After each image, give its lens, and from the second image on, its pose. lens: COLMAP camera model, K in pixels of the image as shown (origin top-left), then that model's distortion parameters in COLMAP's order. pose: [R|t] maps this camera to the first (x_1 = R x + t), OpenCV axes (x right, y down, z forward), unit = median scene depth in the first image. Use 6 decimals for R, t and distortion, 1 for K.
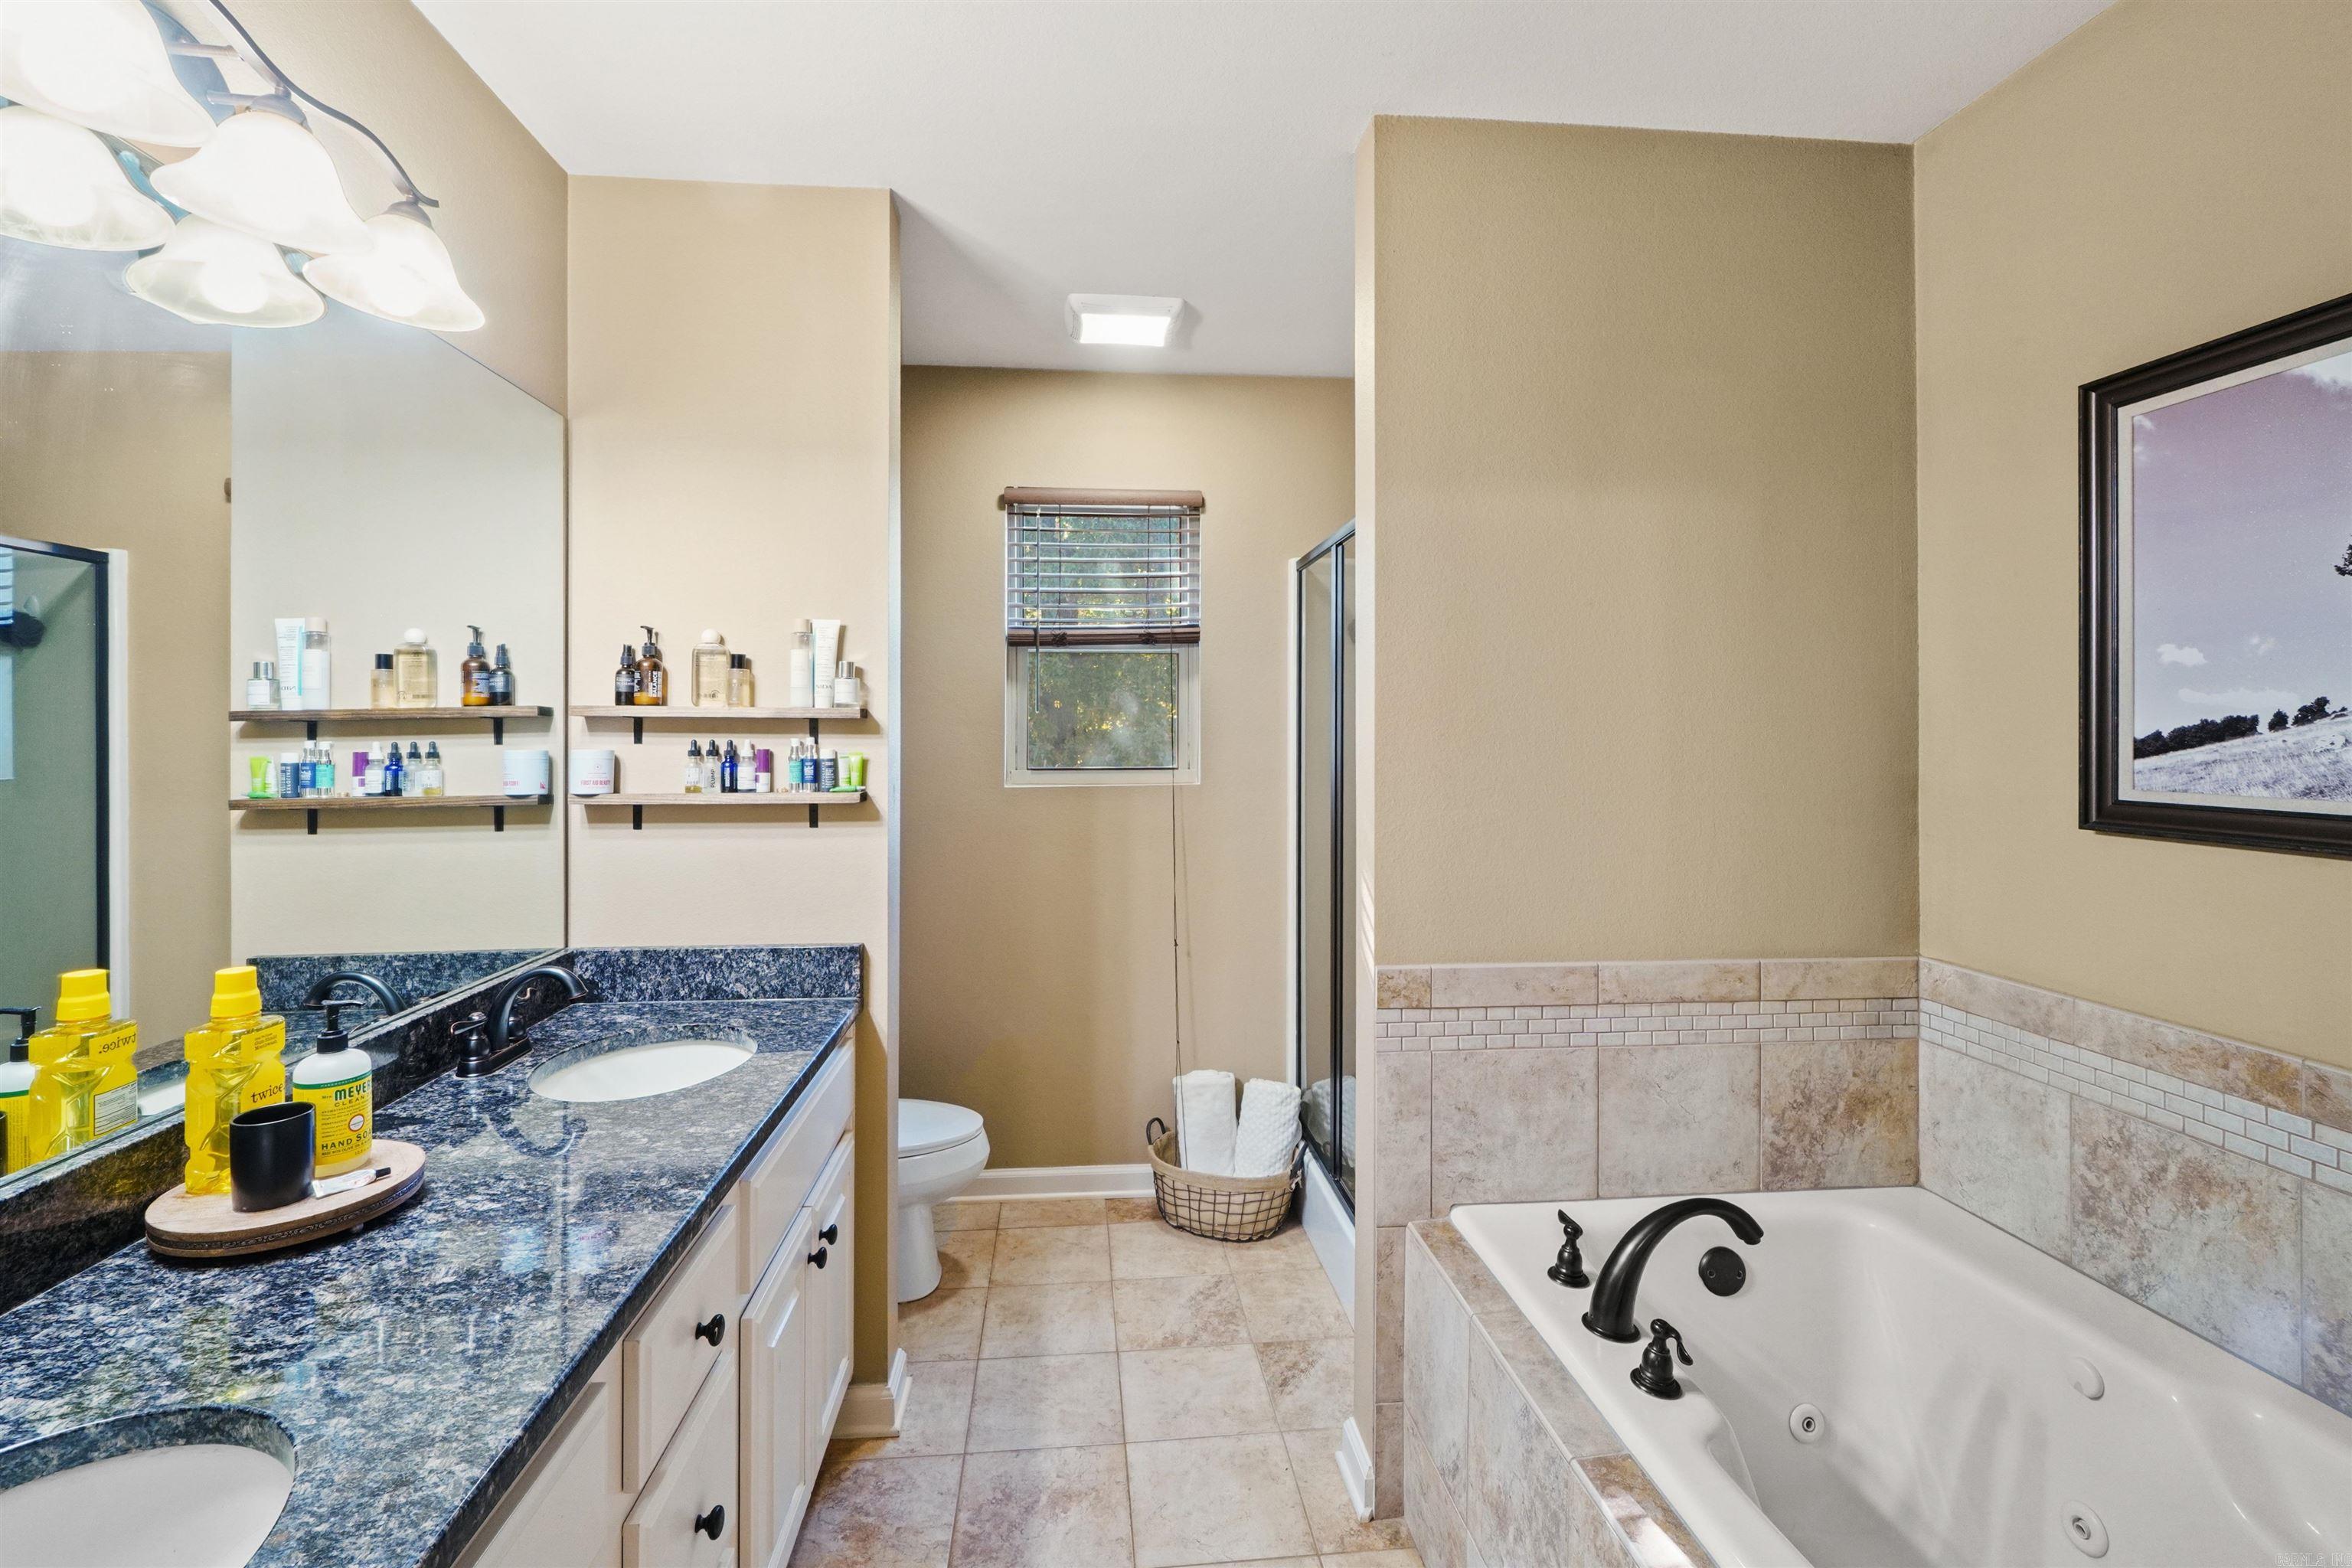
lens RADIAL K [[1018.0, 0, 1158.4], [0, 1018.0, 758.2], [0, 0, 1]] dist [0.000775, 0.000045]
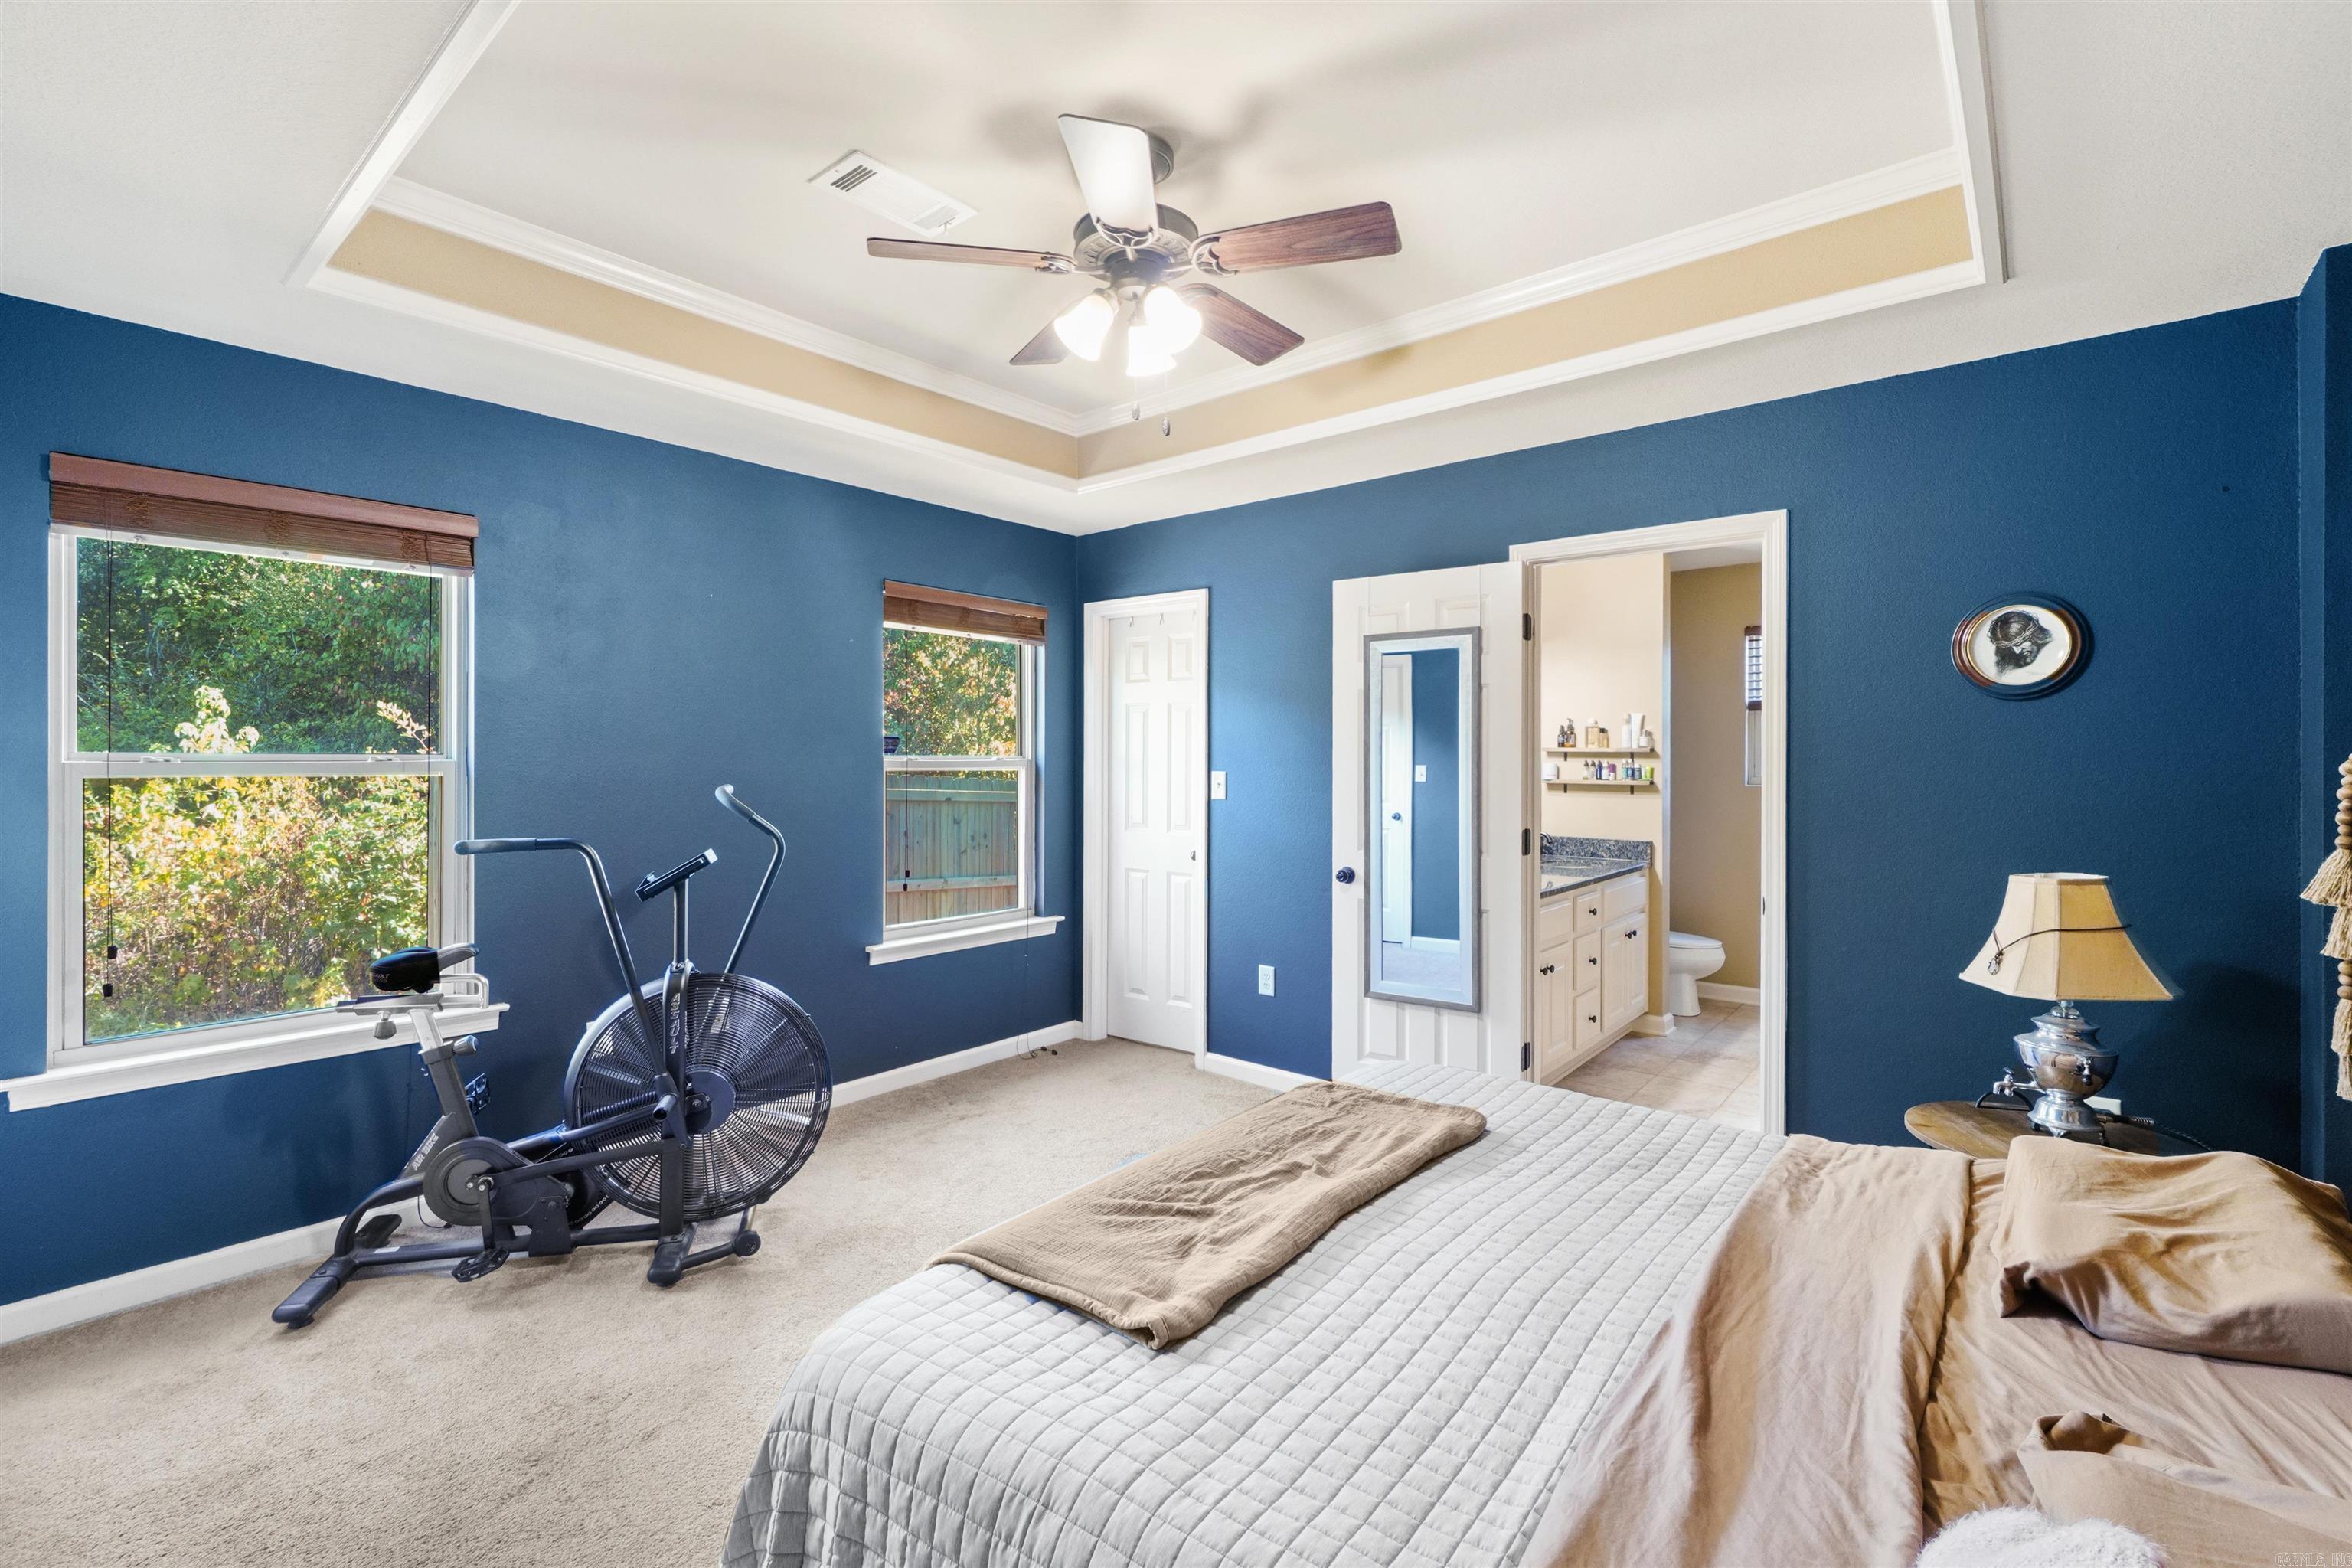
lens RADIAL K [[1018.0, 0, 1158.4], [0, 1018.0, 758.2], [0, 0, 1]] dist [0.000775, 0.000045]
pose [[0.692312, -0.001392, -0.721597, 0.698903], [-0.012499, 0.999825, -0.013920, 0.028194], [0.721490, 0.018656, 0.692174, -1.666597]]
